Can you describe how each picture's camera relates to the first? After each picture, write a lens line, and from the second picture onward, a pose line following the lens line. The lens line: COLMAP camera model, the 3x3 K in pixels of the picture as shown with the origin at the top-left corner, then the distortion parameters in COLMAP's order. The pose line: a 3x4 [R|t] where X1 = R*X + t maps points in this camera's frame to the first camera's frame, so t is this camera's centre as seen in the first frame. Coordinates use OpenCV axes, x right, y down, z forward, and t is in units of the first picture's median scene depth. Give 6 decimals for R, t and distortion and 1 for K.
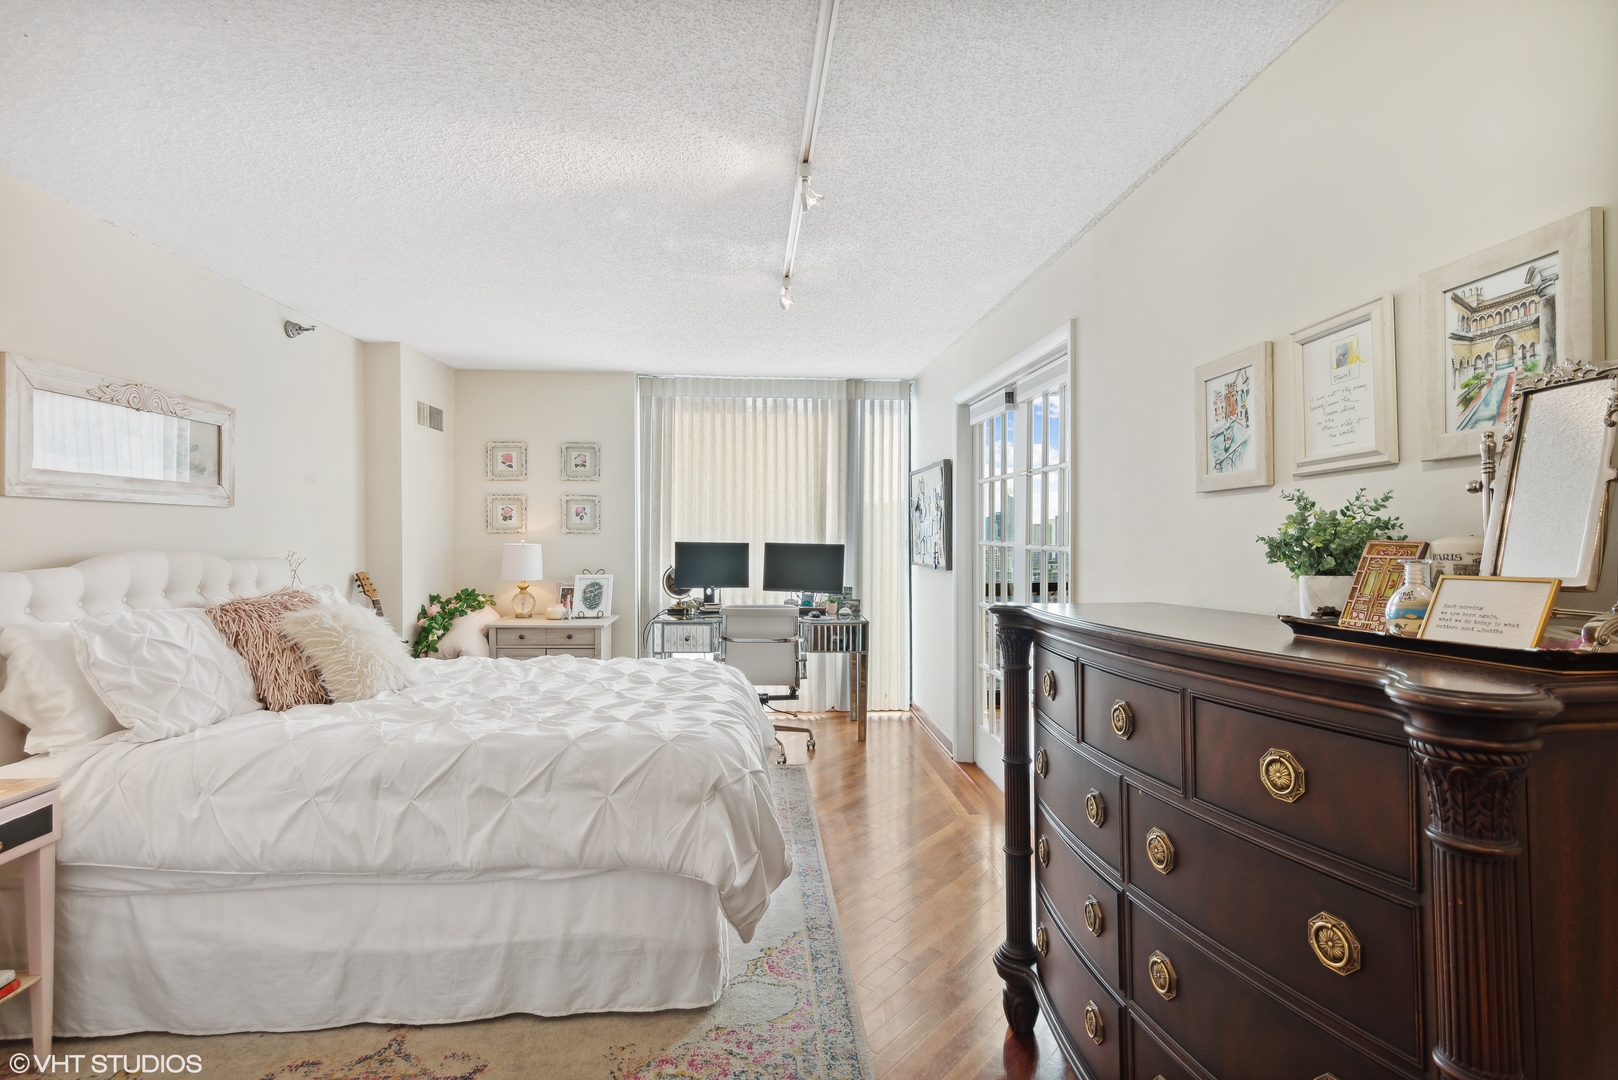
lens RADIAL K [[796.4, 0, 802.6], [0, 796.4, 543.3], [0, 0, 1]] dist [0.001787, -0.000129]
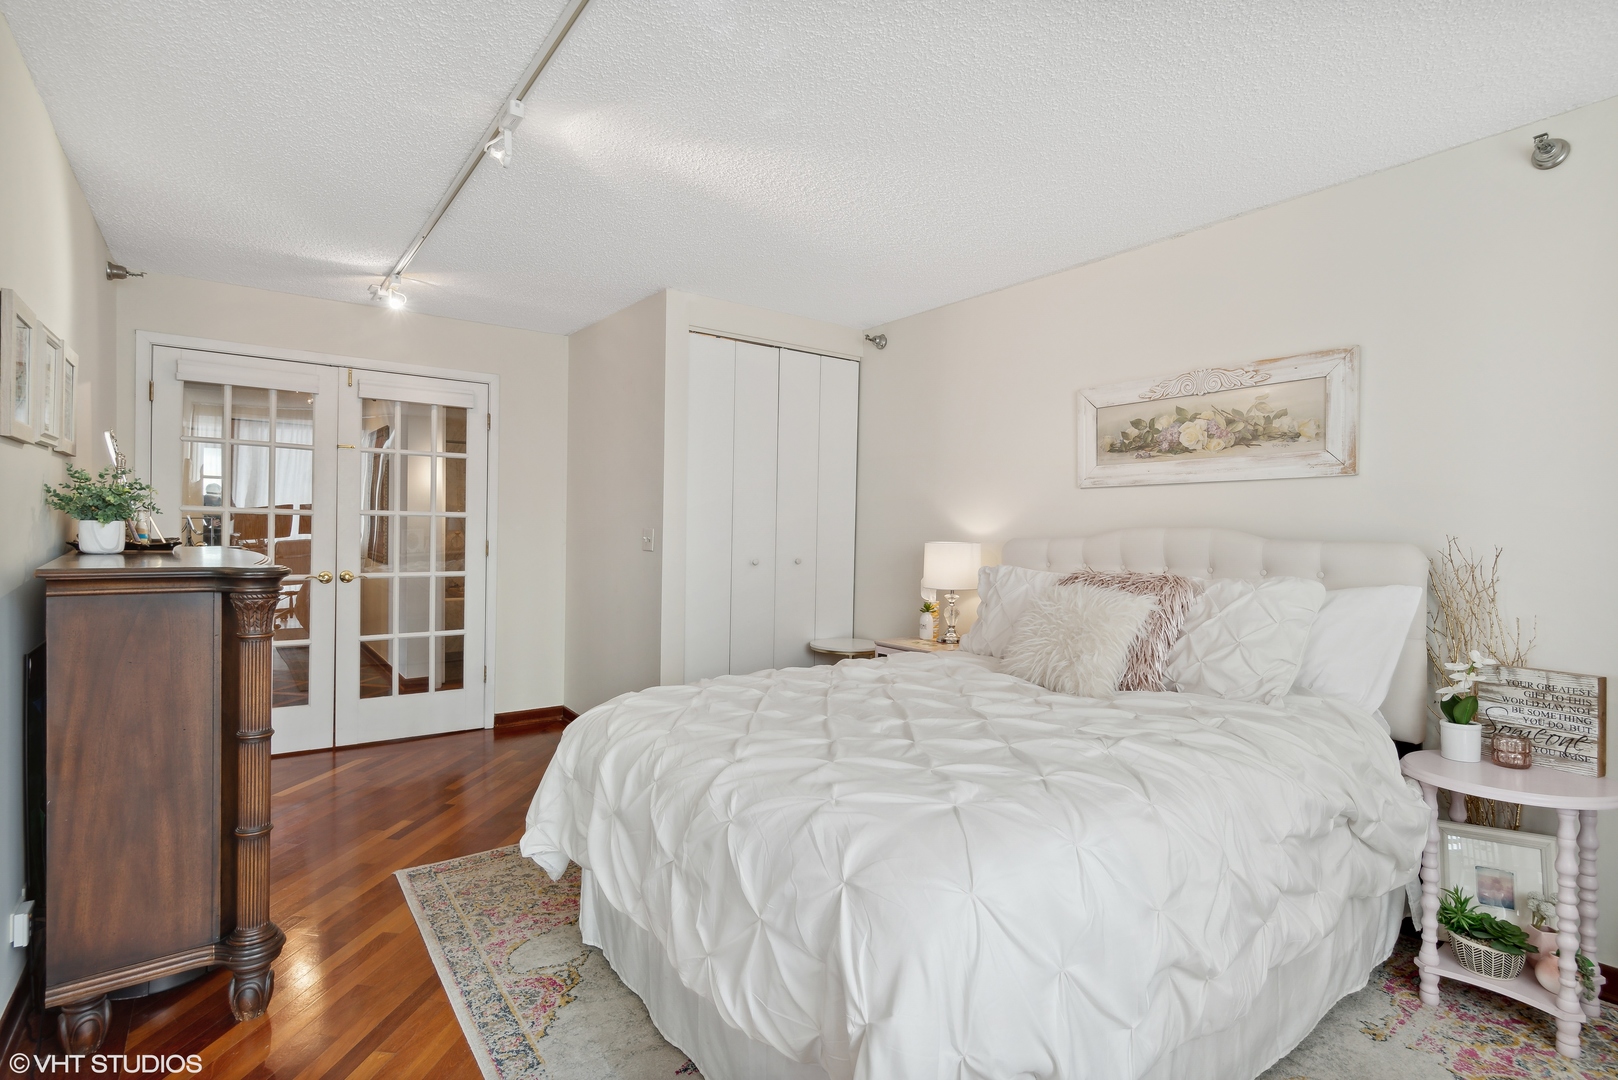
lens RADIAL K [[796.4, 0, 802.6], [0, 796.4, 543.3], [0, 0, 1]] dist [0.001787, -0.000129]
pose [[-0.853631, -0.004504, -0.520858, 0.189491], [-0.019820, 0.999519, 0.023841, 0.016883], [0.520501, 0.030675, -0.853310, 1.905930]]
